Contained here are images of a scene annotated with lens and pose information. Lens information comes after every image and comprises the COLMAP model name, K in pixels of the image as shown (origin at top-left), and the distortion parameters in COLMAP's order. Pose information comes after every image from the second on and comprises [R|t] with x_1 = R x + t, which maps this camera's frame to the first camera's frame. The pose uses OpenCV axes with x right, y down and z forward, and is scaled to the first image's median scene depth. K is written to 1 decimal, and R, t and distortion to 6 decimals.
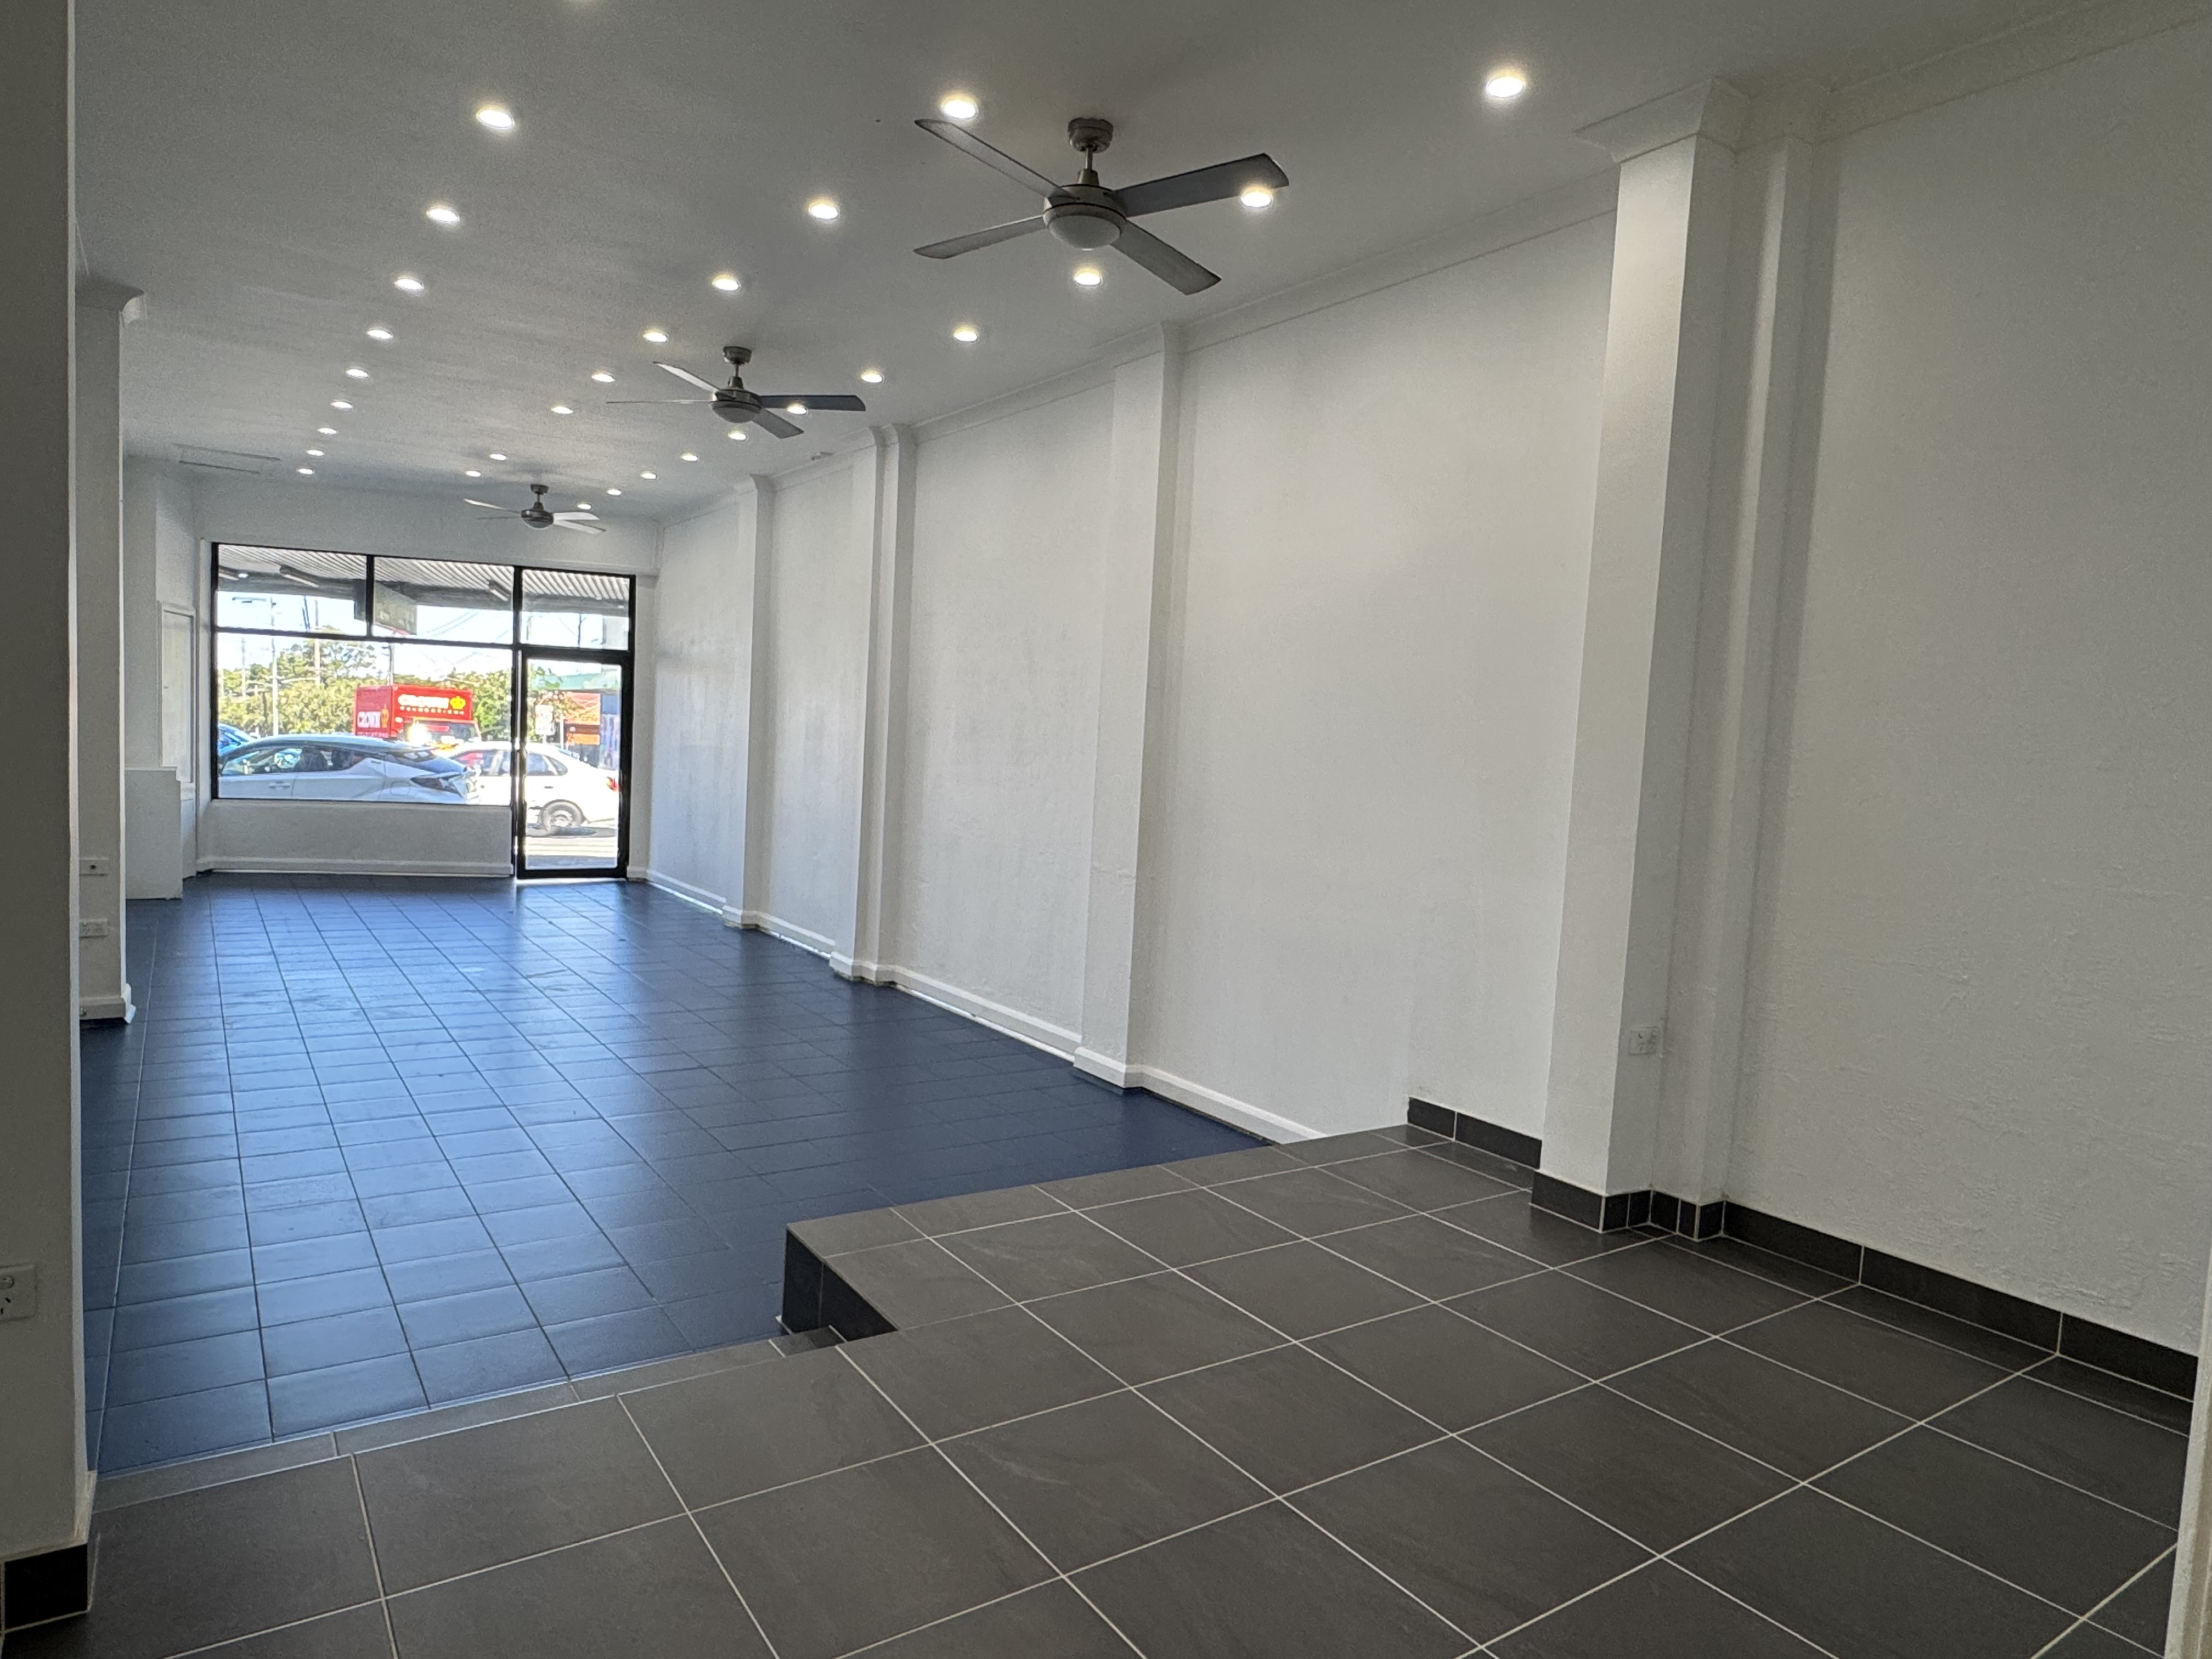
lens RADIAL K [[1351.0, 0, 1078.3], [0, 1351.0, 835.6], [0, 0, 1]] dist [-0.011982, -0.000847]
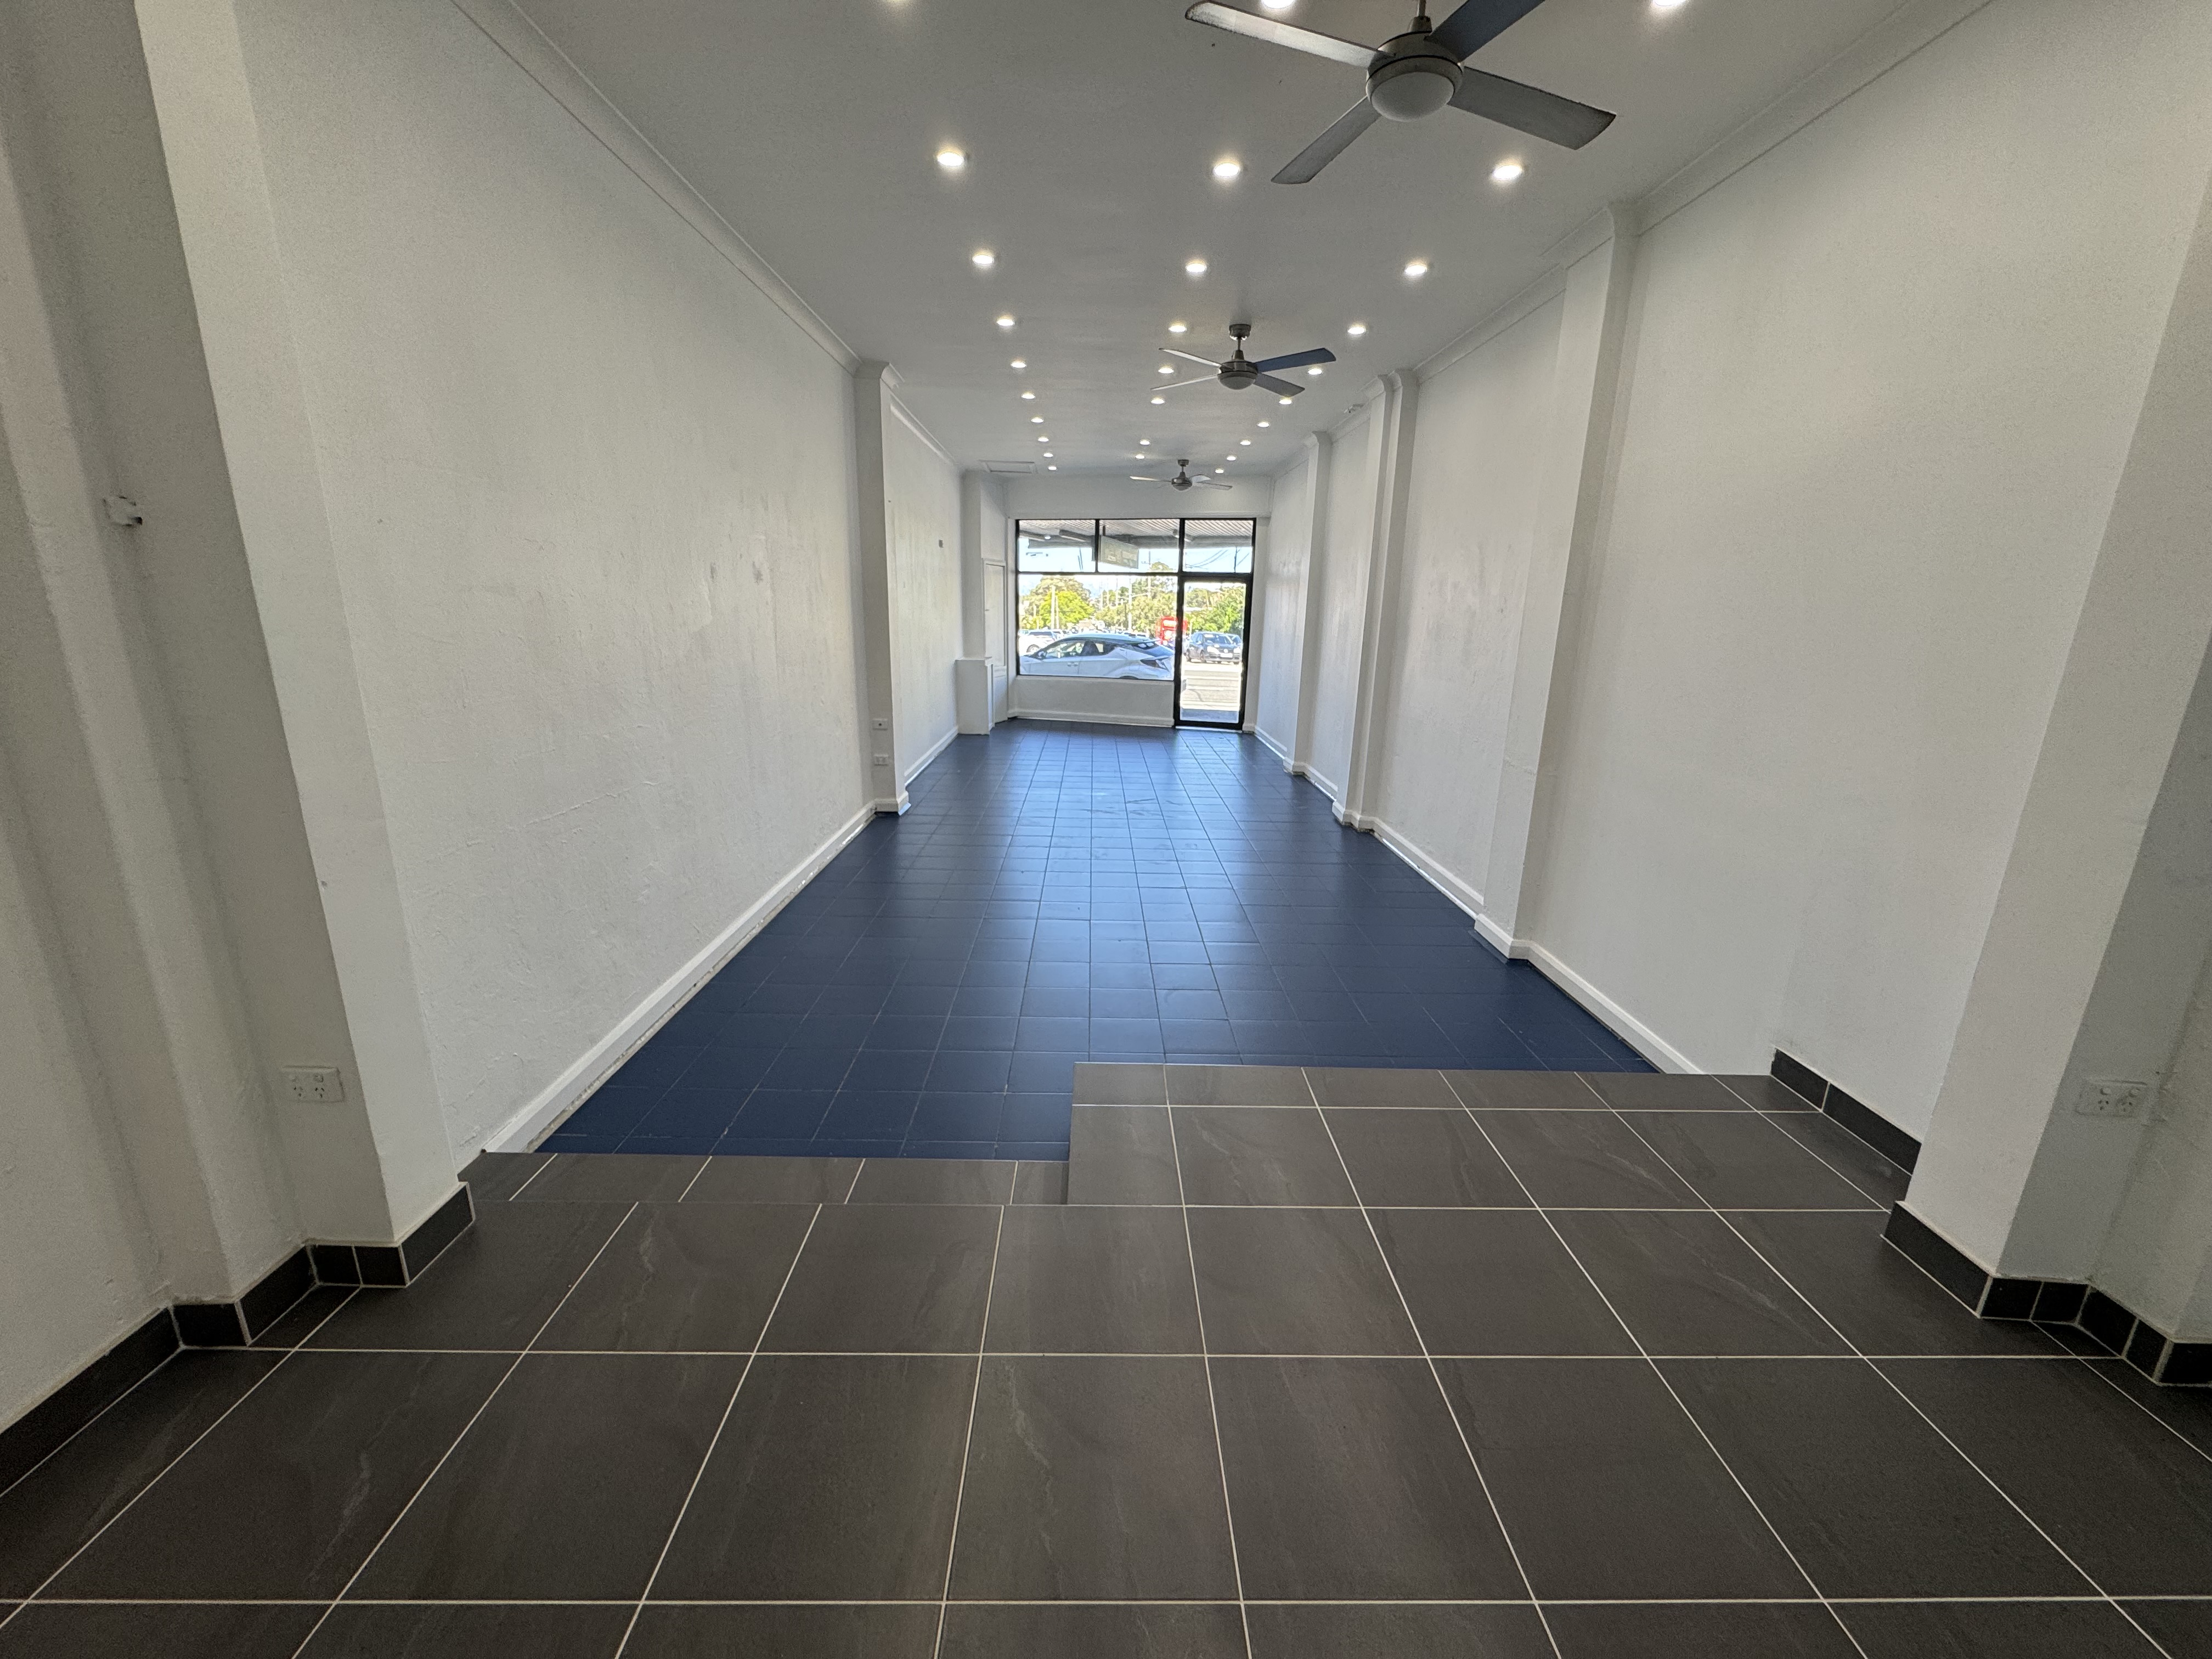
lens RADIAL K [[879.2, 0, 1094.4], [0, 879.2, 831.3], [0, 0, 1]] dist [-0.004667, 0.000726]
pose [[0.841636, 0.102060, -0.530313, 0.069288], [-0.017178, 0.986542, 0.162601, -0.018451], [0.539771, -0.127741, 0.832063, 0.119886]]
